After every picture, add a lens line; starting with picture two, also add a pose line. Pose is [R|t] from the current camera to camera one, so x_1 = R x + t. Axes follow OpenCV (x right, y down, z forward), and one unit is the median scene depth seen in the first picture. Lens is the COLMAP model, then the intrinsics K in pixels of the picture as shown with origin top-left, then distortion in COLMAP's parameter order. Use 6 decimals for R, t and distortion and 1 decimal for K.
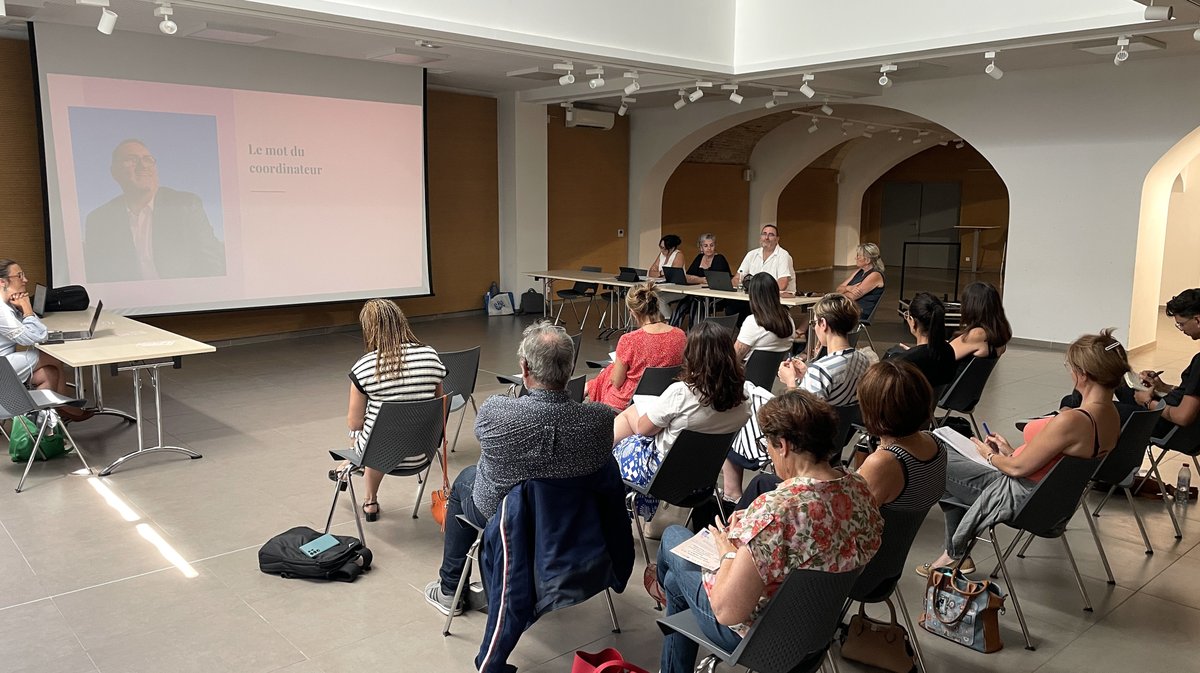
lens RADIAL K [[859.8, 0, 600.0], [0, 859.8, 336.5], [0, 0, 1]] dist [0.068223, -0.077581]
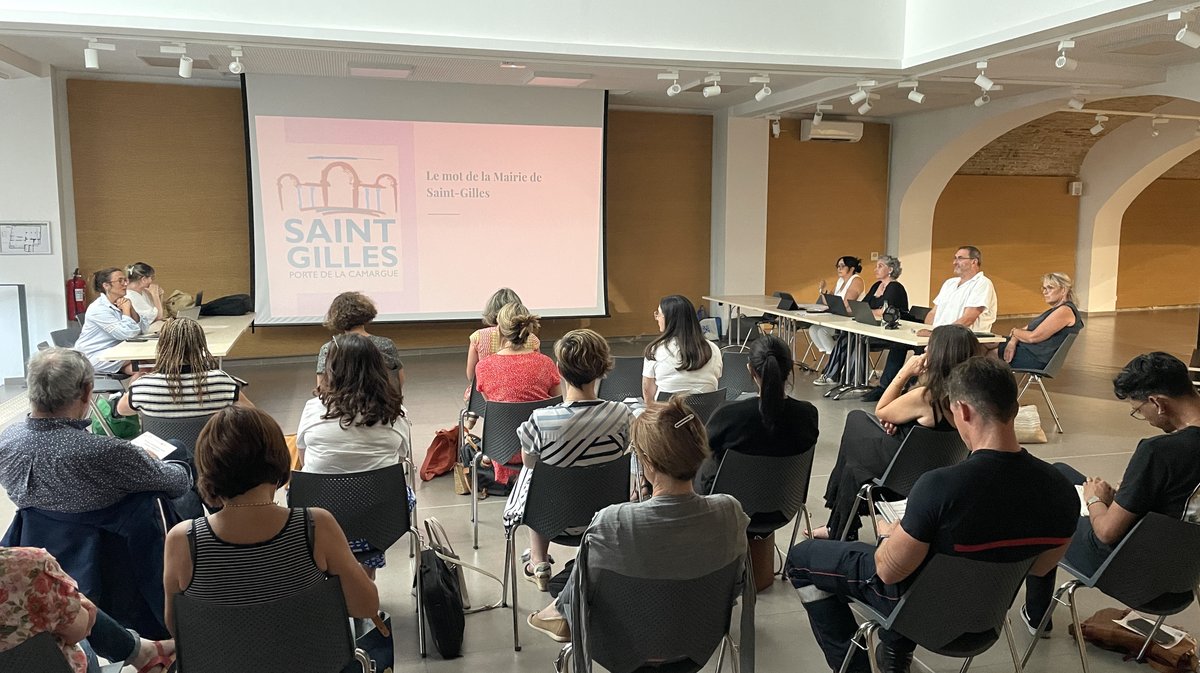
lens RADIAL K [[859.8, 0, 600.0], [0, 859.8, 336.5], [0, 0, 1]] dist [0.068223, -0.077581]
pose [[0.906991, 0.049310, -0.418254, 0.247950], [-0.060136, 0.998109, -0.012735, -0.013245], [0.416835, 0.036703, 0.908241, 0.112095]]
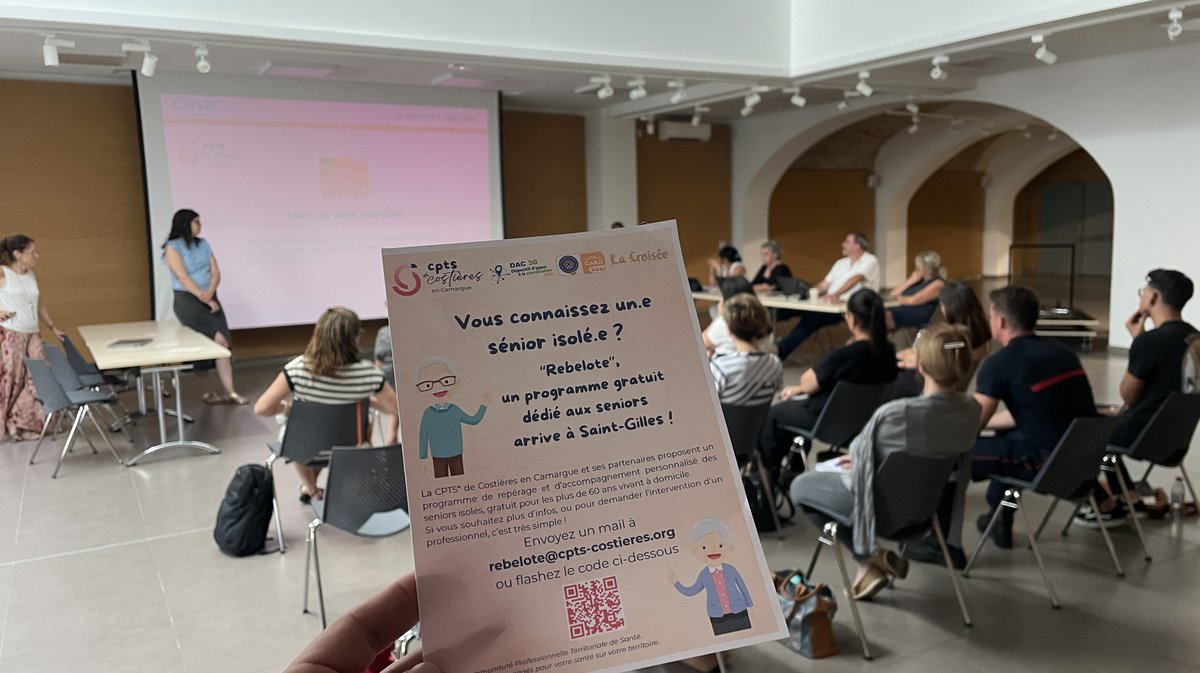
lens RADIAL K [[859.8, 0, 600.0], [0, 859.8, 336.5], [0, 0, 1]] dist [0.068223, -0.077581]
pose [[0.981873, -0.006433, -0.189433, 0.123172], [0.002763, 0.999803, -0.019635, 0.008481], [0.189522, 0.018756, 0.981697, 0.004379]]
